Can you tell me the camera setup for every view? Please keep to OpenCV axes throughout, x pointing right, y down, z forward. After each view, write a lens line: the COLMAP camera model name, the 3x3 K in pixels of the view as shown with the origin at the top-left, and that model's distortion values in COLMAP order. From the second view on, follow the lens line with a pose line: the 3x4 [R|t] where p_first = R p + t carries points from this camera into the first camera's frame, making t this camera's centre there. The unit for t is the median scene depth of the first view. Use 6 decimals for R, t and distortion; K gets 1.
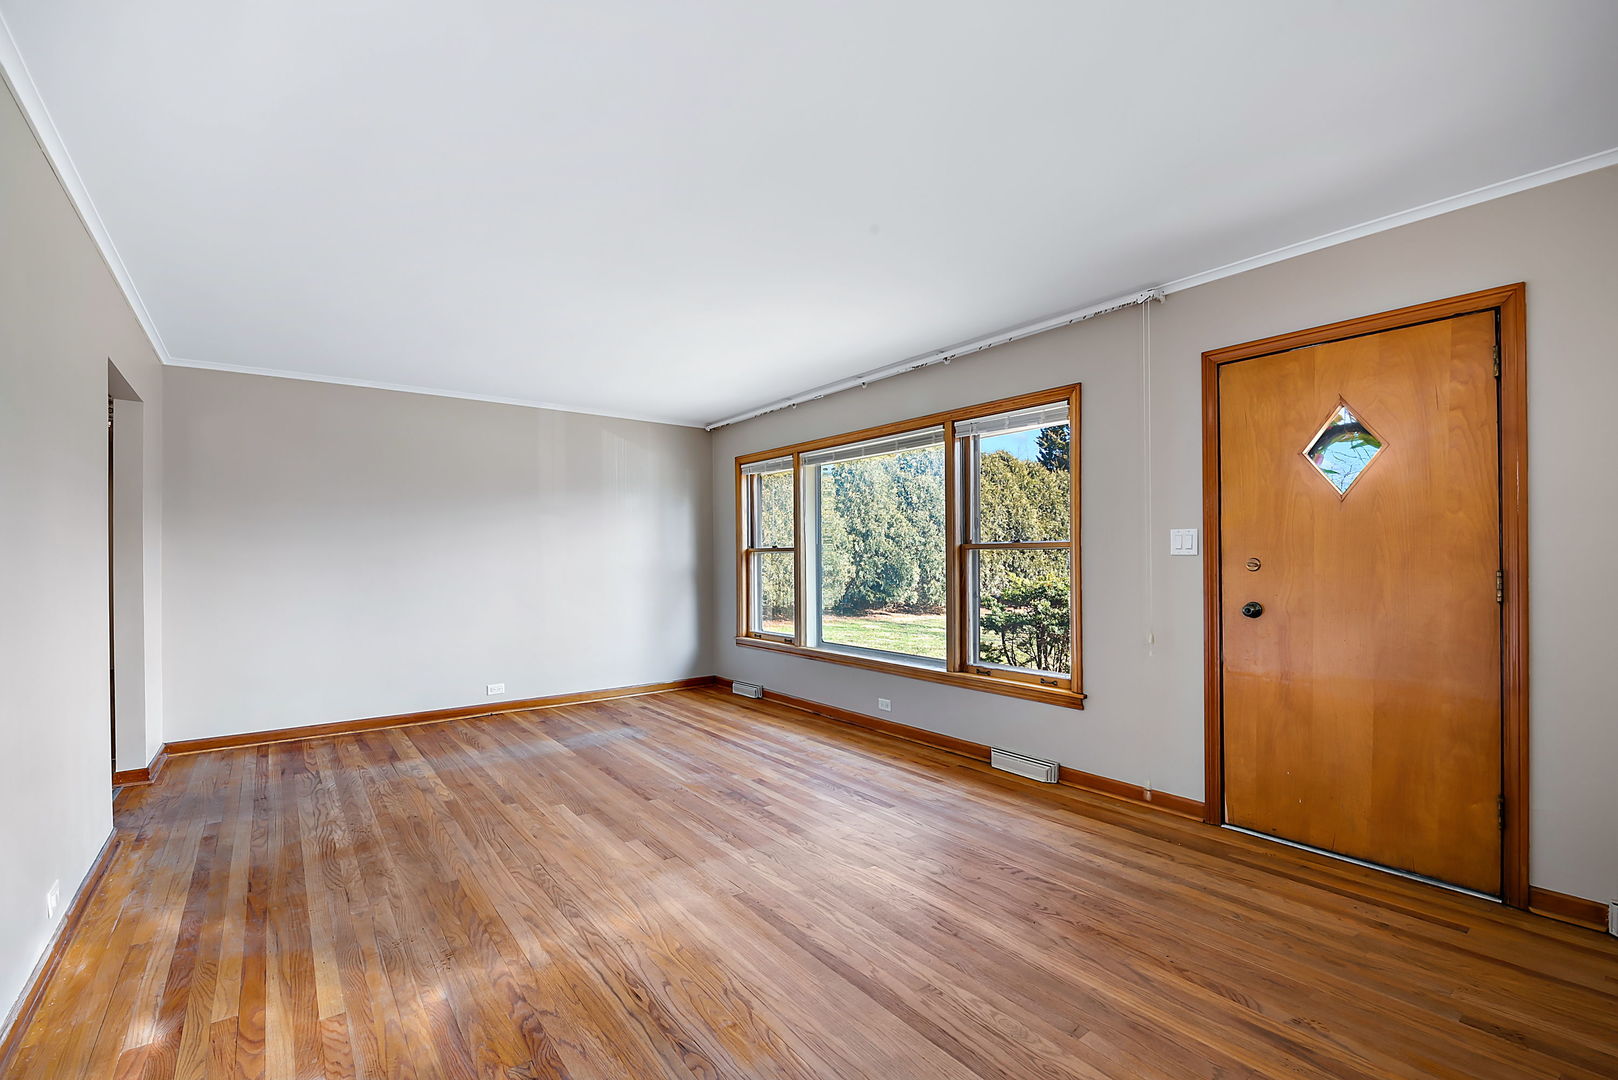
lens RADIAL K [[711.5, 0, 818.7], [0, 711.5, 551.1], [0, 0, 1]] dist [-0.005649, -0.000829]
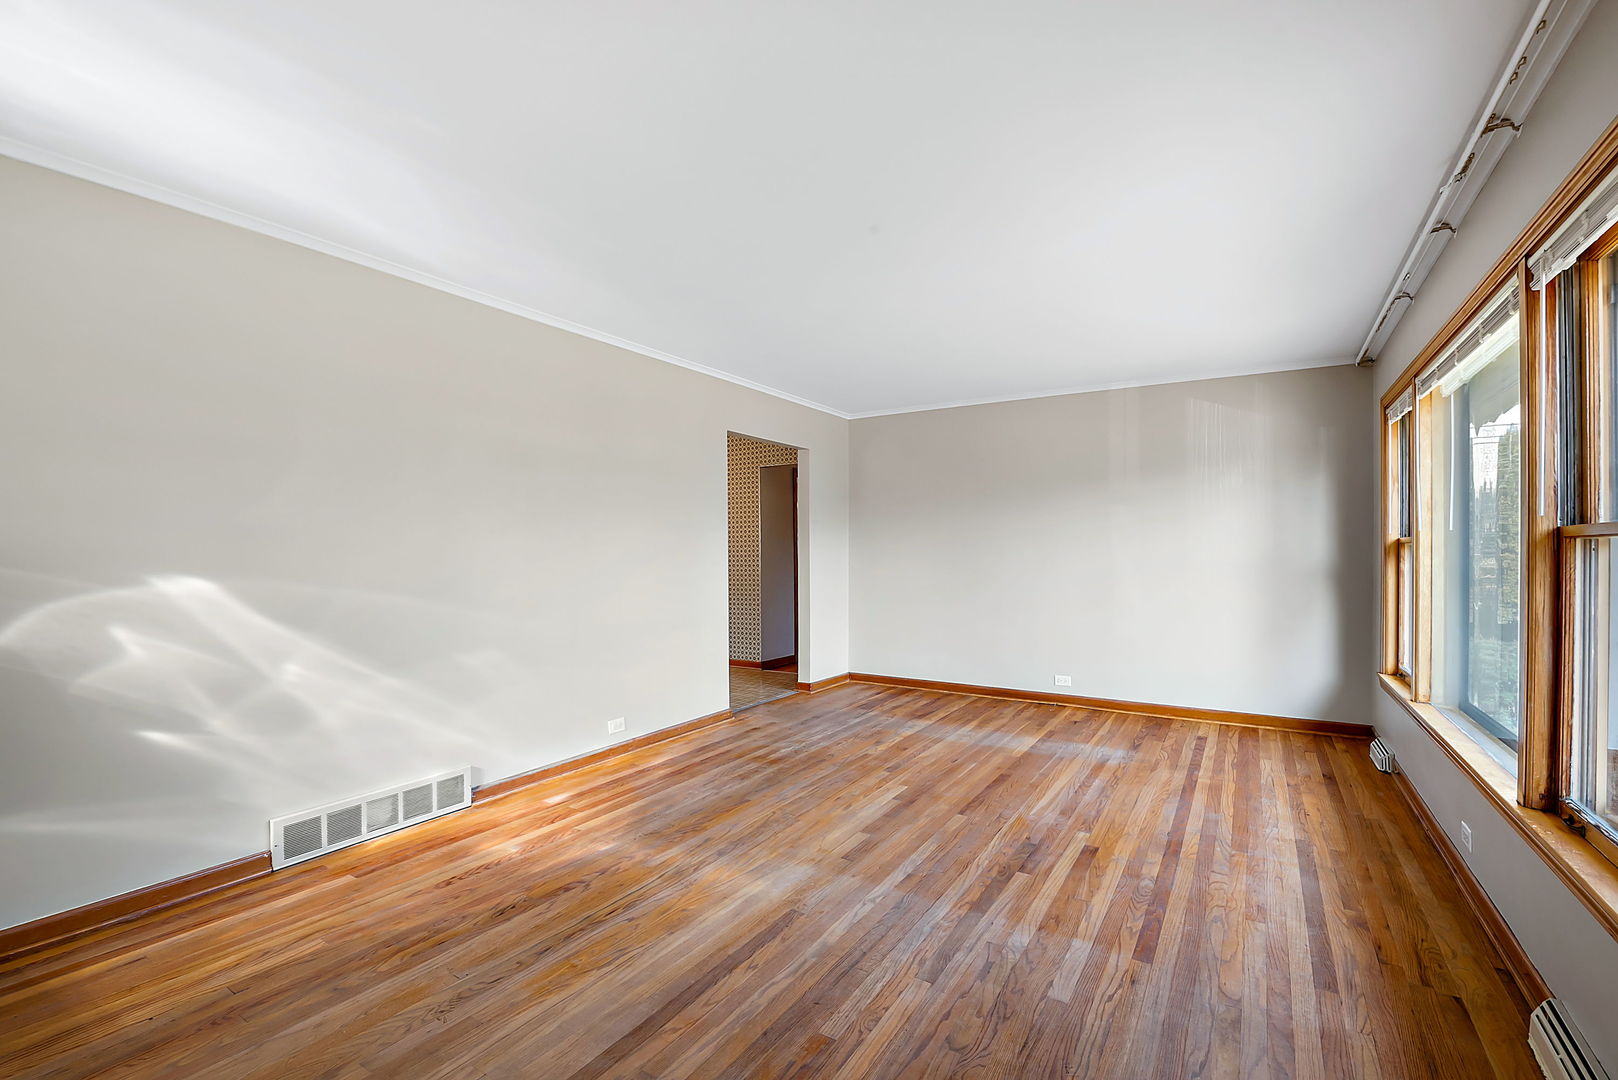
lens RADIAL K [[705.6, 0, 821.3], [0, 705.6, 541.9], [0, 0, 1]] dist [-0.002508, -0.000216]
pose [[0.351278, -0.002755, -0.936267, 0.566428], [0.004614, 0.999989, -0.001211, -0.004534], [0.936260, -0.003894, 0.351286, 0.513488]]
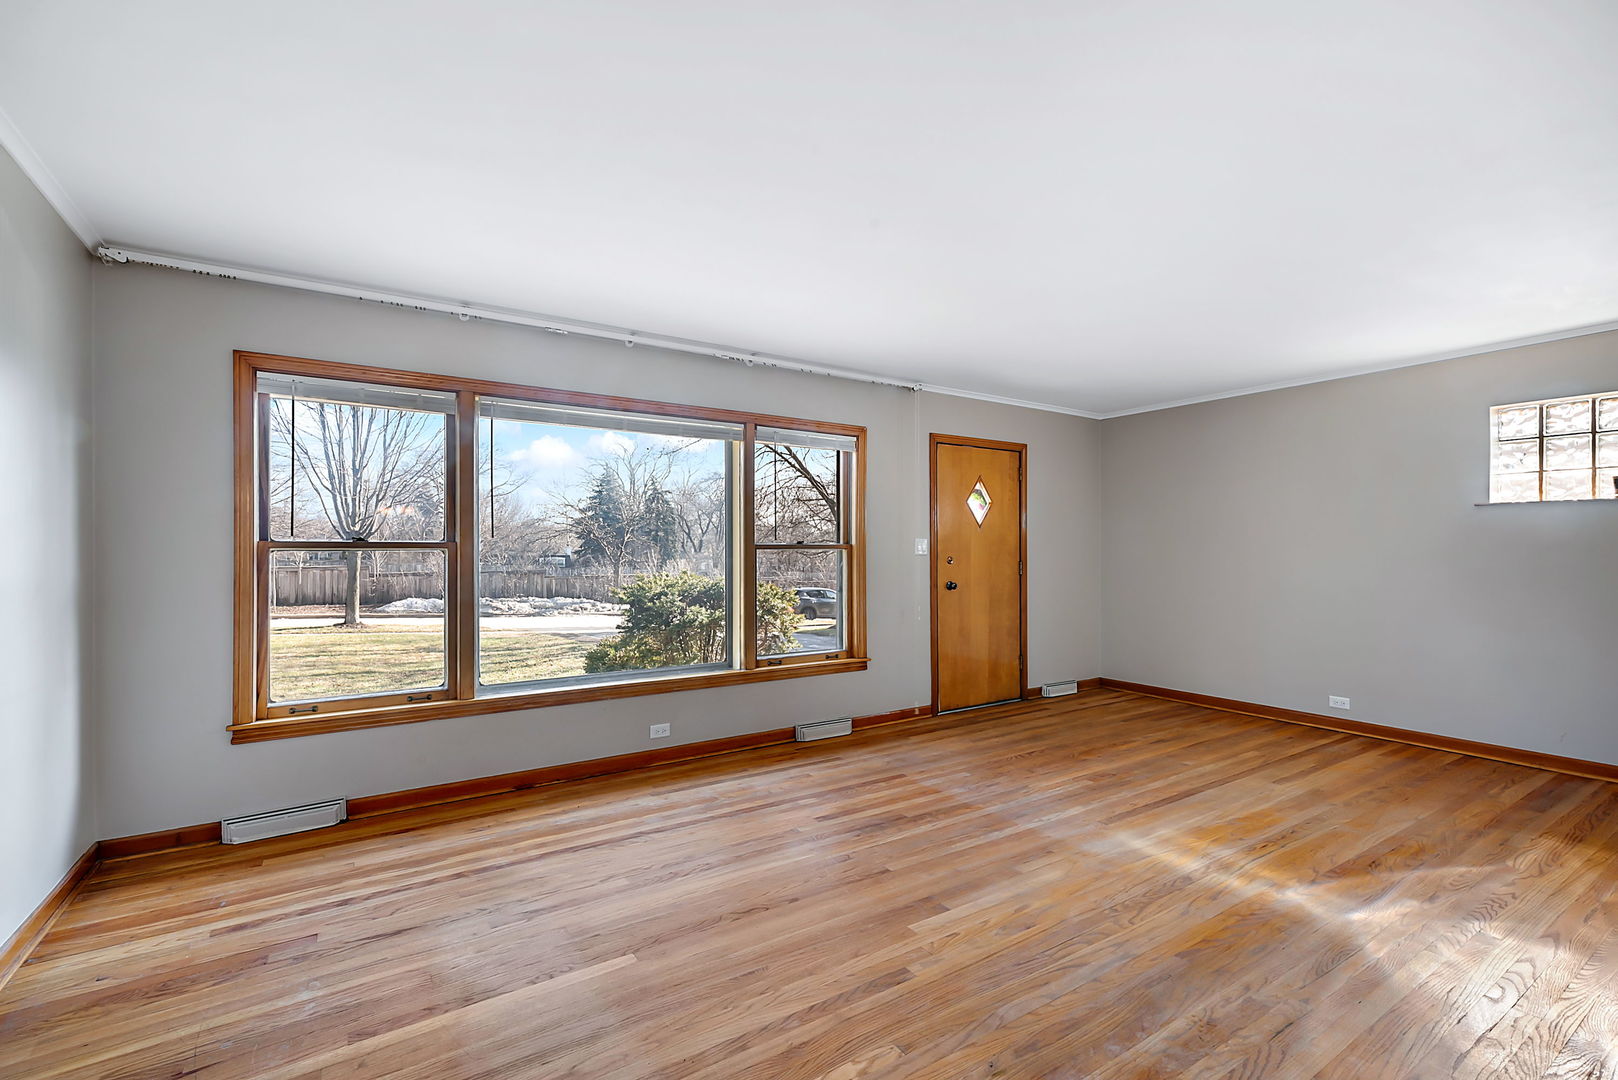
lens RADIAL K [[714.6, 0, 830.1], [0, 714.6, 551.0], [0, 0, 1]] dist [0.007189, -0.000931]
pose [[0.061882, 0.008292, 0.998049, -1.031942], [-0.005271, 0.999954, -0.007980, 0.009428], [-0.998070, -0.004767, 0.061923, 1.026786]]
